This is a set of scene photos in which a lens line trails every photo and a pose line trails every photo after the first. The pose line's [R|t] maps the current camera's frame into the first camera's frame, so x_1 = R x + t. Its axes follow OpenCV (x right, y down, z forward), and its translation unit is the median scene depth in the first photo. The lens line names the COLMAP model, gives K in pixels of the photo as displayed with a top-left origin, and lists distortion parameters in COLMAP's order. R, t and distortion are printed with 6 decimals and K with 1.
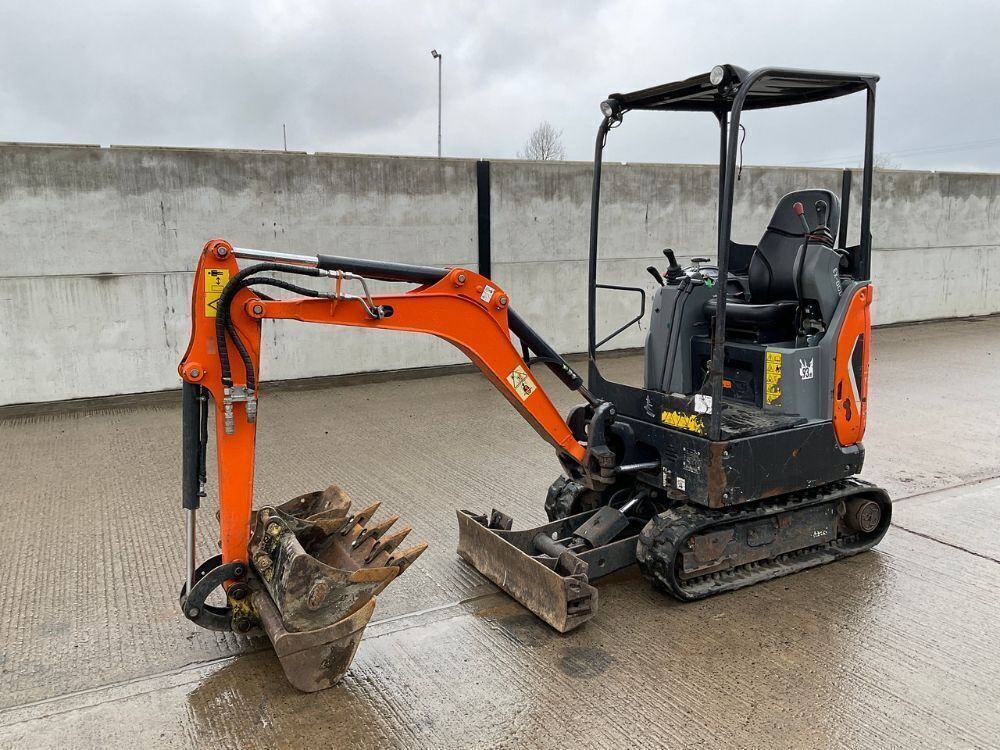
lens RADIAL K [[813.7, 0, 505.4], [0, 813.7, 376.8], [0, 0, 1]] dist [0.072521, -0.144736]
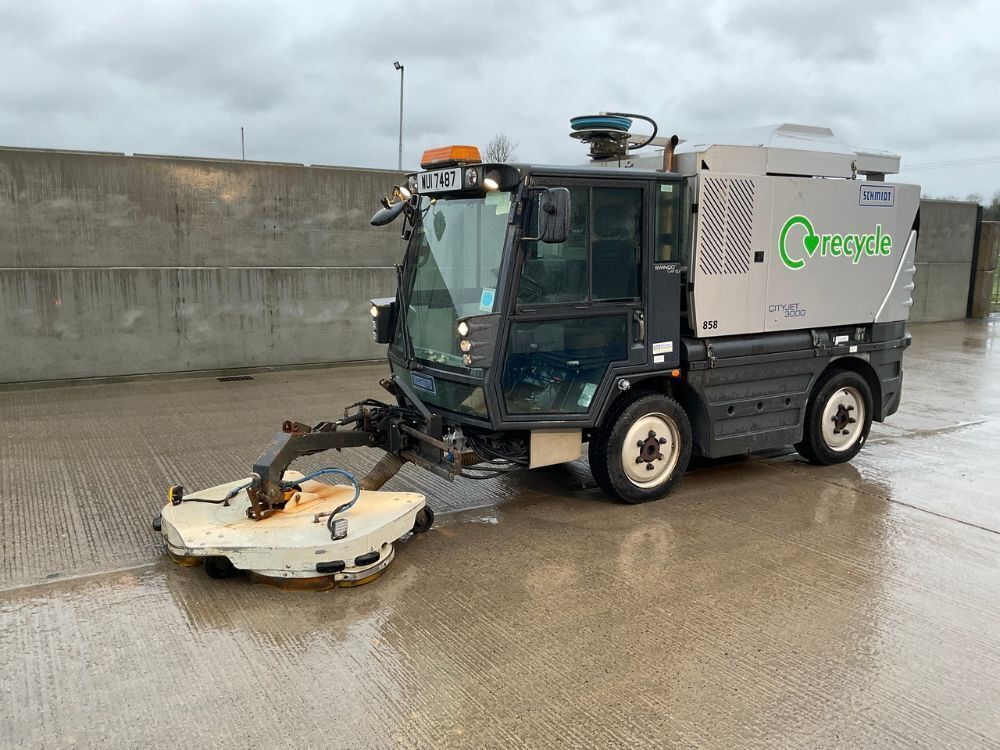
lens RADIAL K [[813.7, 0, 505.4], [0, 813.7, 376.8], [0, 0, 1]] dist [0.072521, -0.144736]
pose [[0.998102, 0.015270, 0.059661, -0.026921], [-0.014660, 0.999836, -0.010647, 0.028470], [-0.059814, 0.009752, 0.998162, -0.148614]]
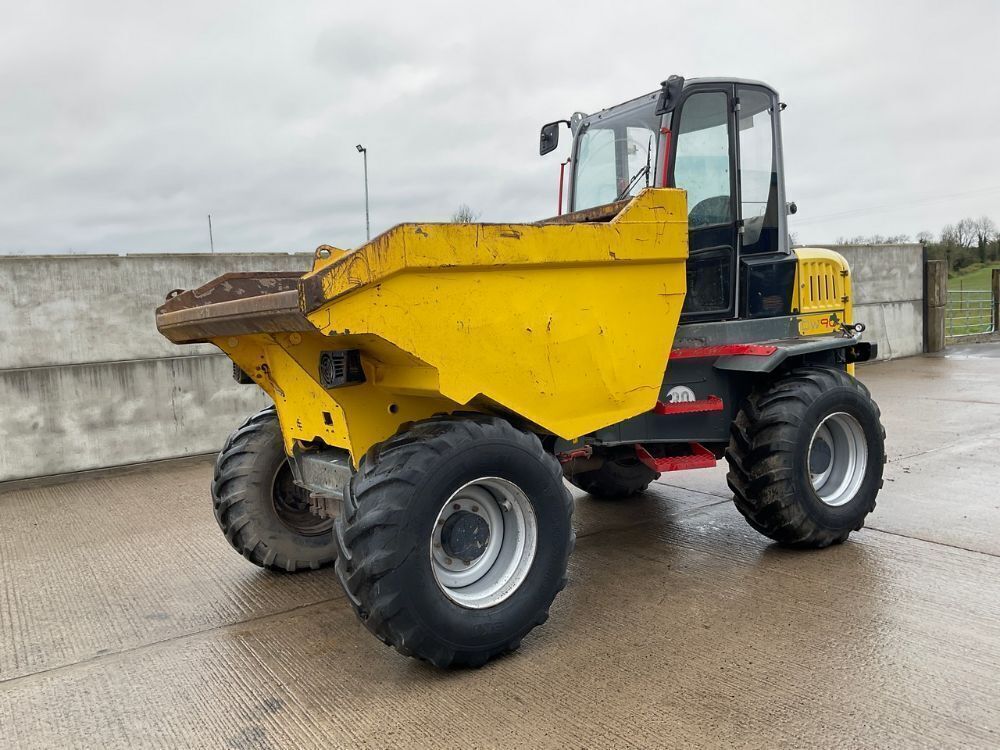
lens RADIAL K [[813.7, 0, 505.4], [0, 813.7, 376.8], [0, 0, 1]] dist [0.072521, -0.144736]
pose [[0.994658, -0.049479, 0.090591, -0.043615], [0.057467, 0.994479, -0.087796, 0.030480], [-0.085747, 0.092533, 0.992011, -0.202049]]
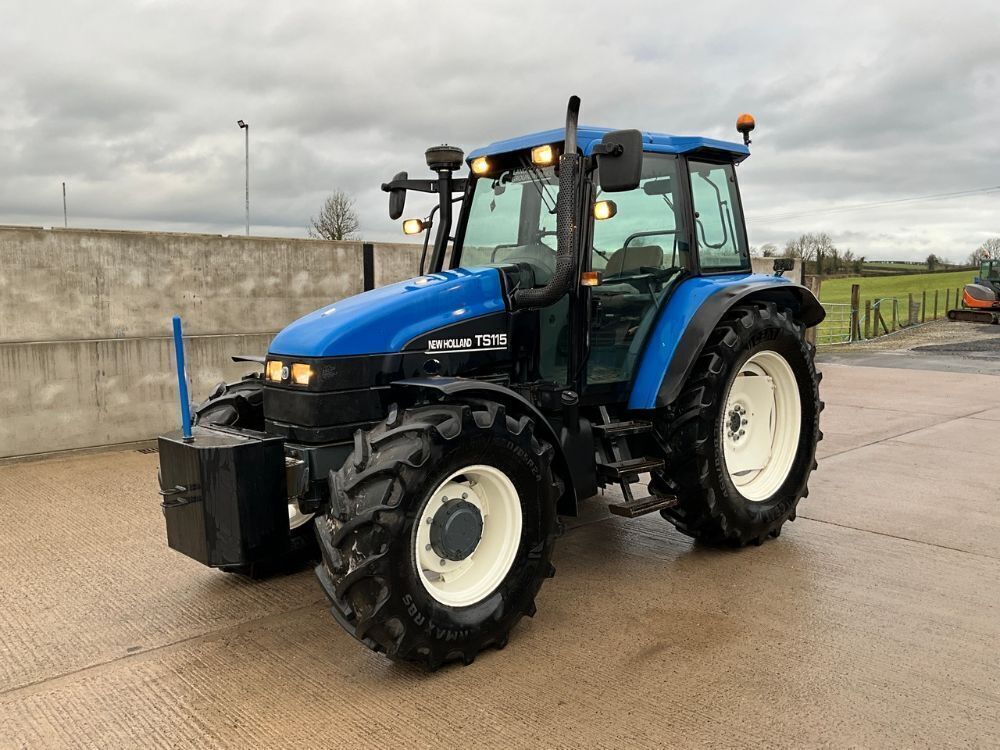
lens RADIAL K [[813.7, 0, 505.4], [0, 813.7, 376.8], [0, 0, 1]] dist [0.072521, -0.144736]
pose [[0.967110, -0.020362, 0.253542, -0.153895], [0.039427, 0.996743, -0.070342, 0.022578], [-0.251284, 0.078025, 0.964763, -0.201919]]
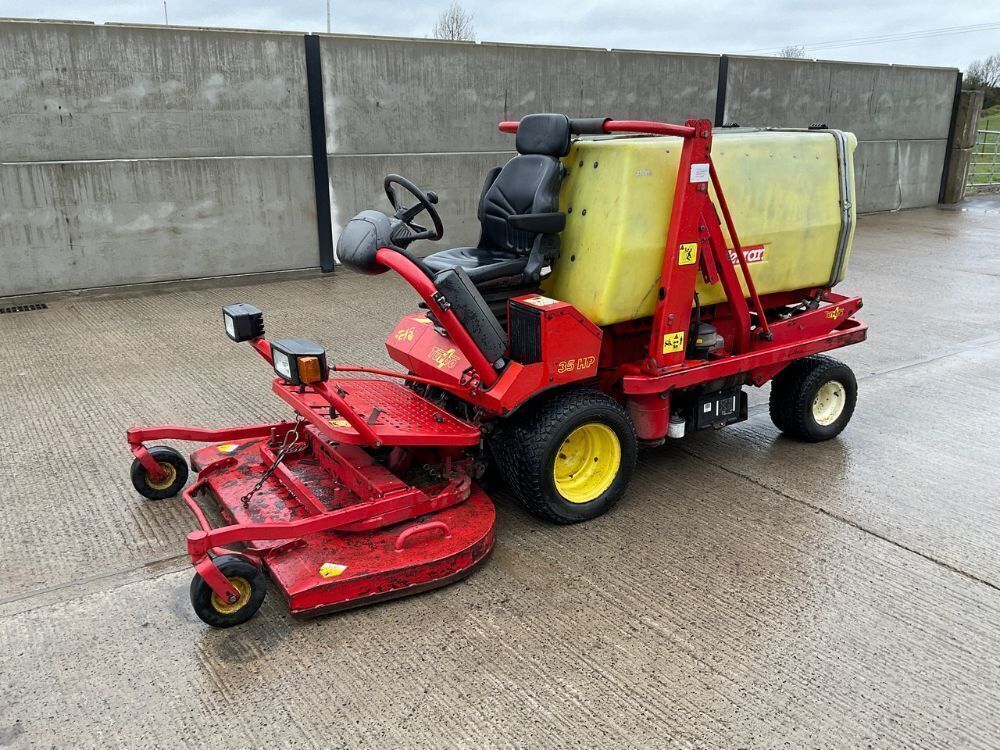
lens RADIAL K [[813.7, 0, 505.4], [0, 813.7, 376.8], [0, 0, 1]] dist [0.072521, -0.144736]
pose [[0.995378, -0.019806, 0.093968, 0.100436], [0.008123, 0.992358, 0.123127, -0.006258], [-0.095688, -0.121795, 0.987932, 0.065027]]
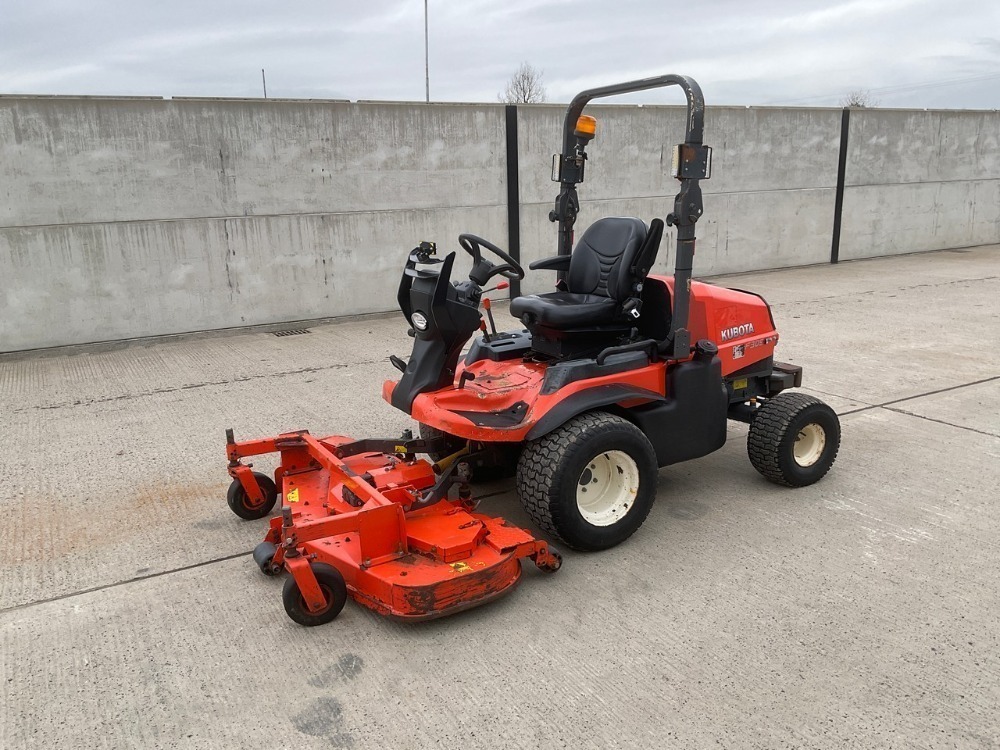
lens RADIAL K [[813.7, 0, 505.4], [0, 813.7, 376.8], [0, 0, 1]] dist [0.072521, -0.144736]
pose [[0.999491, -0.023119, 0.022003, -0.073346], [0.021660, 0.997690, 0.064385, 0.018934], [-0.023440, -0.063876, 0.997683, -0.086930]]
